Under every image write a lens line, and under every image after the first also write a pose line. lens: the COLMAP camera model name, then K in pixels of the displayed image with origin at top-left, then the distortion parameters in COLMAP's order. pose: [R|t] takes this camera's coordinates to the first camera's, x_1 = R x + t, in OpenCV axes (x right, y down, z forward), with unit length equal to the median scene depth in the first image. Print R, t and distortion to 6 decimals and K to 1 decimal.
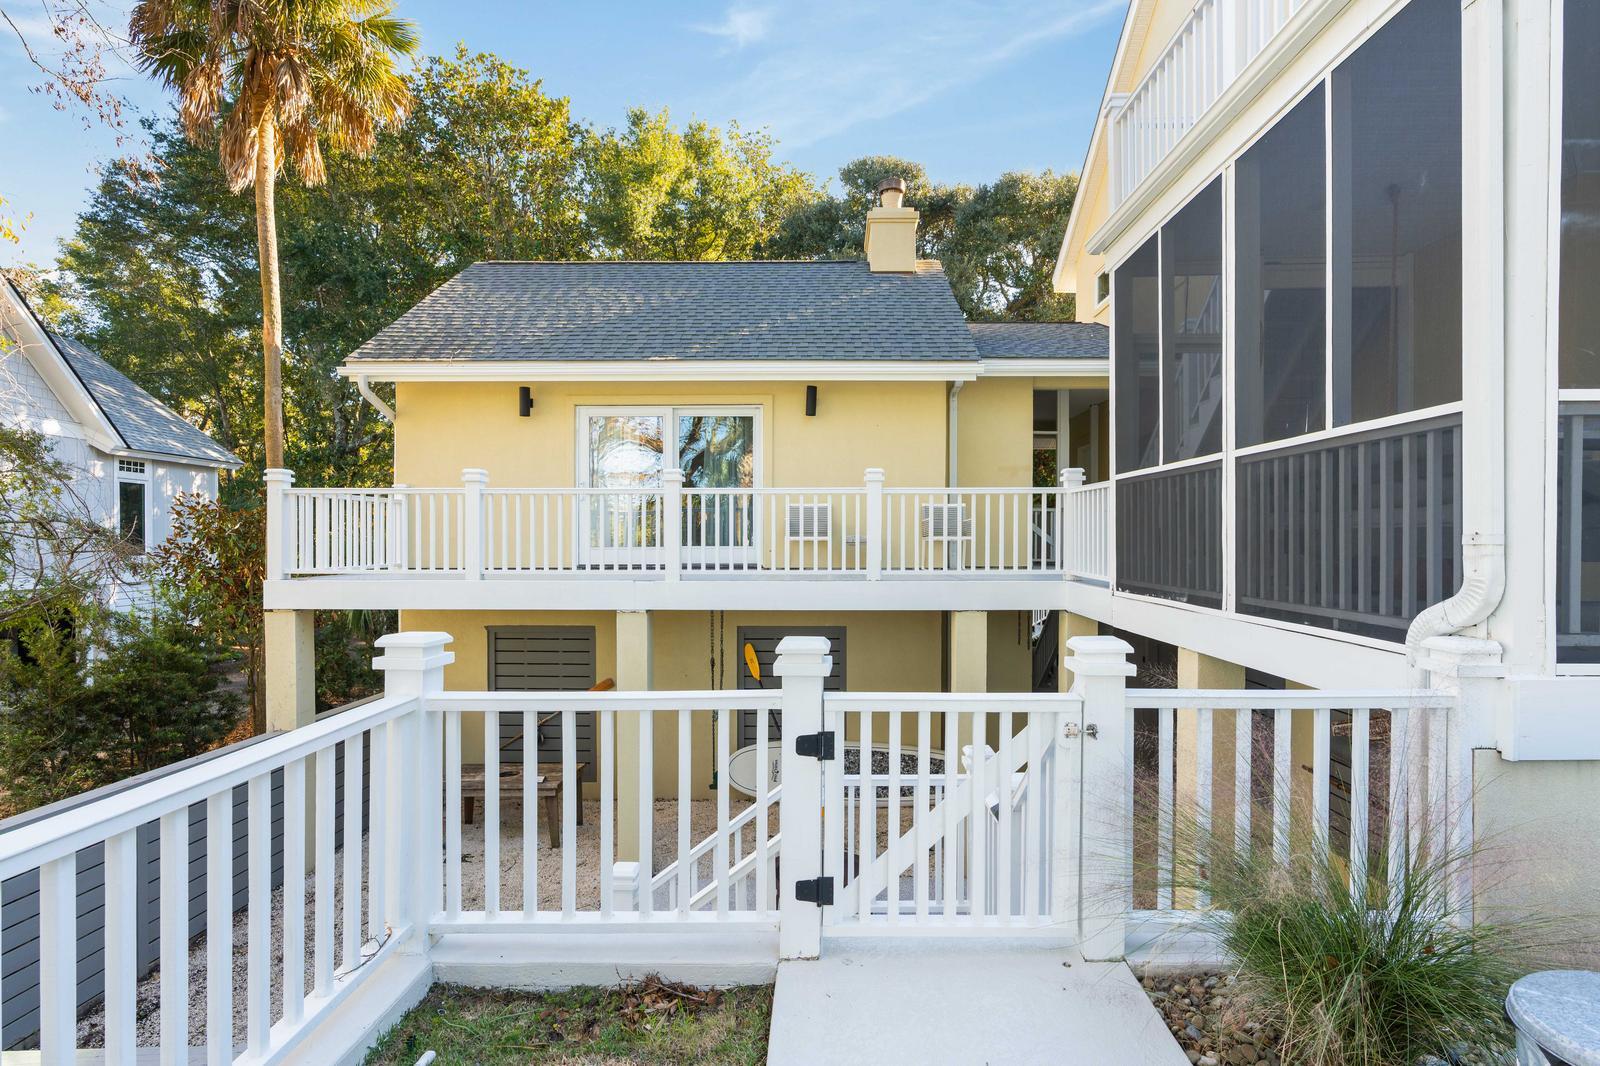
lens RADIAL K [[805.0, 0, 815.9], [0, 805.0, 536.1], [0, 0, 1]] dist [-0.001027, 0.000316]
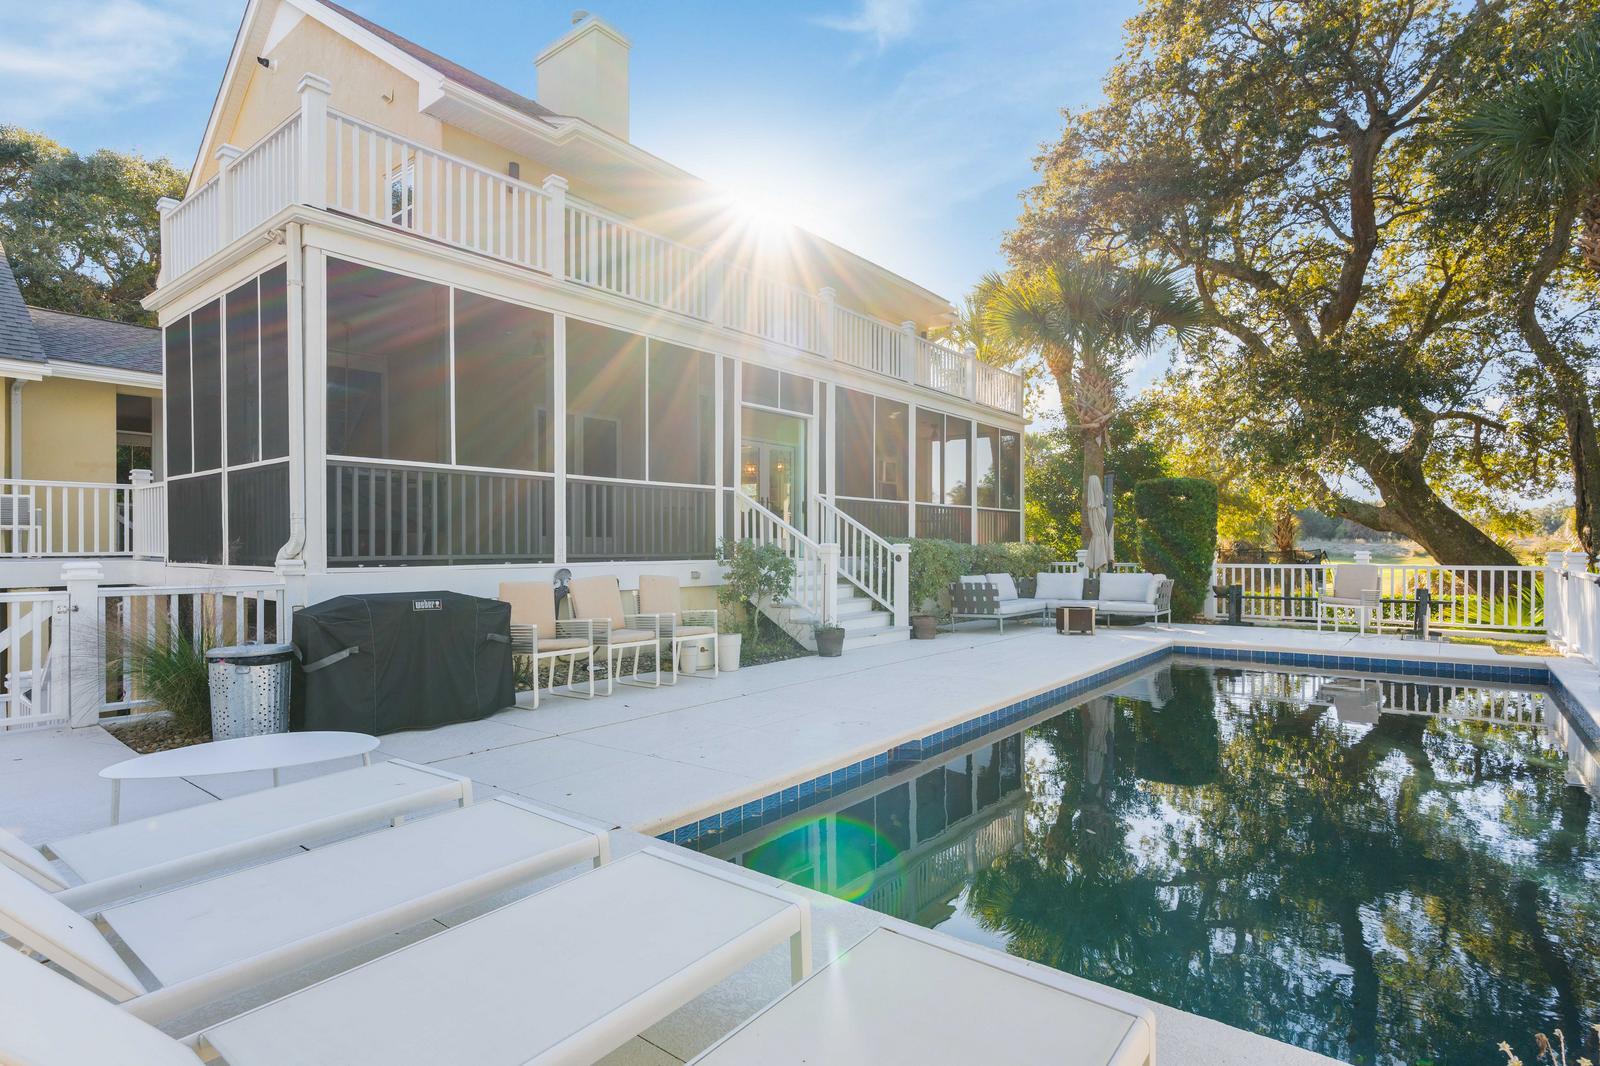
lens RADIAL K [[809.9, 0, 809.2], [0, 809.9, 545.2], [0, 0, 1]] dist [-0.014430, 0.002859]
pose [[0.600683, -0.003315, 0.799480, -0.033748], [0.000798, 0.999993, 0.003547, 0.018782], [-0.799487, -0.001492, 0.600682, -0.372192]]
